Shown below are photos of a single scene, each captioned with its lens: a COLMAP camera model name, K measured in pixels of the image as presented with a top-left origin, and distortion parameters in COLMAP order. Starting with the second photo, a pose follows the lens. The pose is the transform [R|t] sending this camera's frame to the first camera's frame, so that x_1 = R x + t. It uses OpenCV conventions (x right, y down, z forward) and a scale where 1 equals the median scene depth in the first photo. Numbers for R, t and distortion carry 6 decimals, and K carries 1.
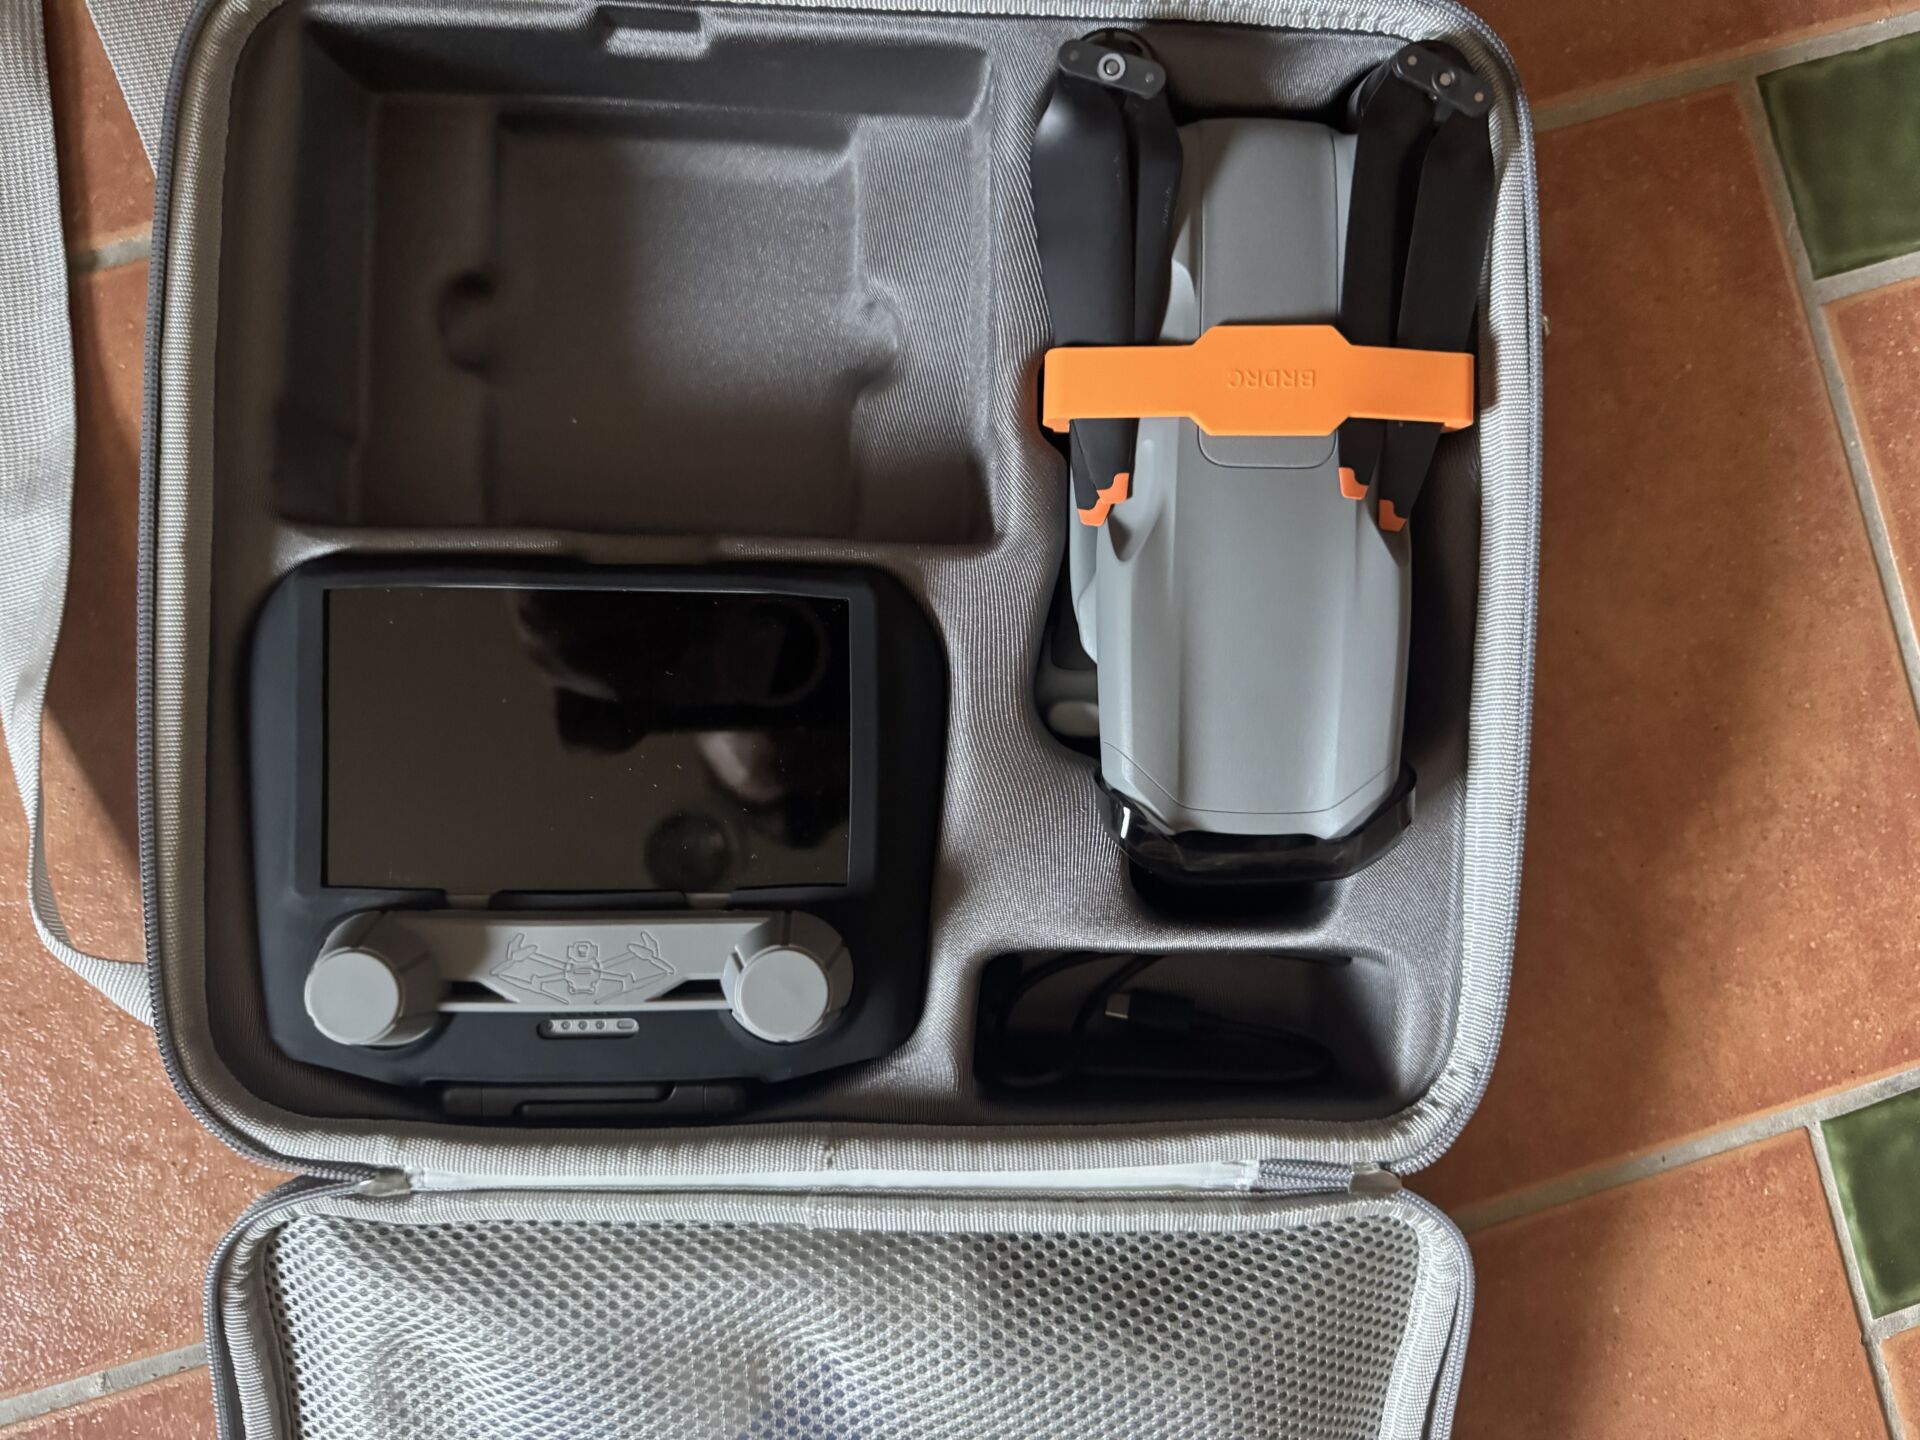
lens RADIAL K [[1346.7, 0, 960.0], [0, 1346.7, 720.0], [0, 0, 1]] dist [-0.003406, 0.004034]
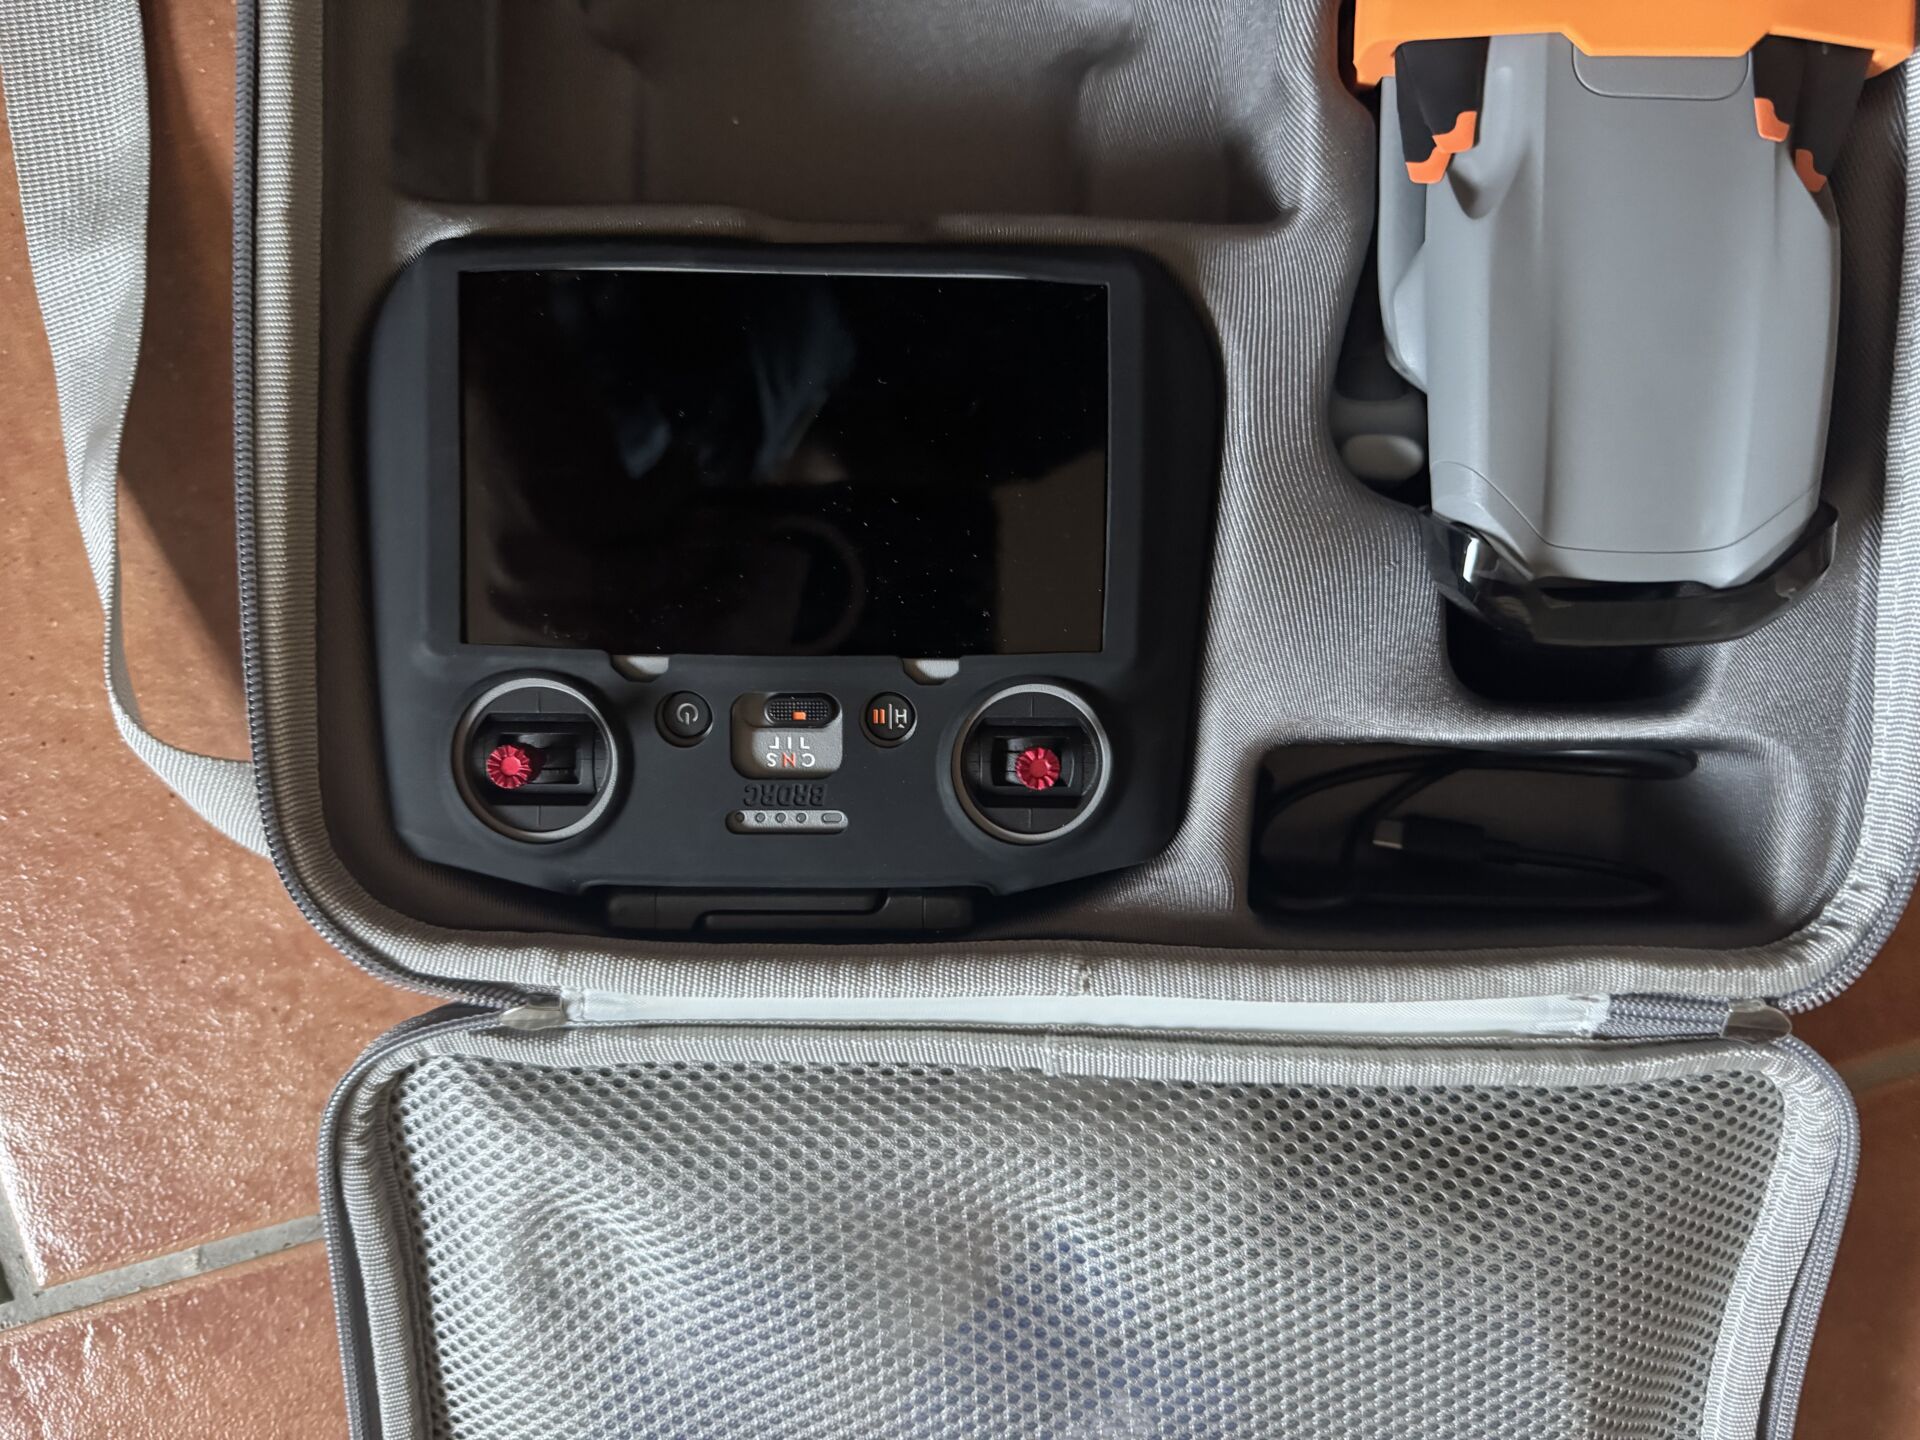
lens RADIAL K [[1337.6, 0, 953.3], [0, 1337.6, 711.0], [0, 0, 1]] dist [0.000639, -0.009684]
pose [[0.999443, 0.000955, -0.033373, -0.141516], [-0.000071, 0.999650, 0.026462, 0.133806], [0.033386, -0.026445, 0.999093, 0.193112]]
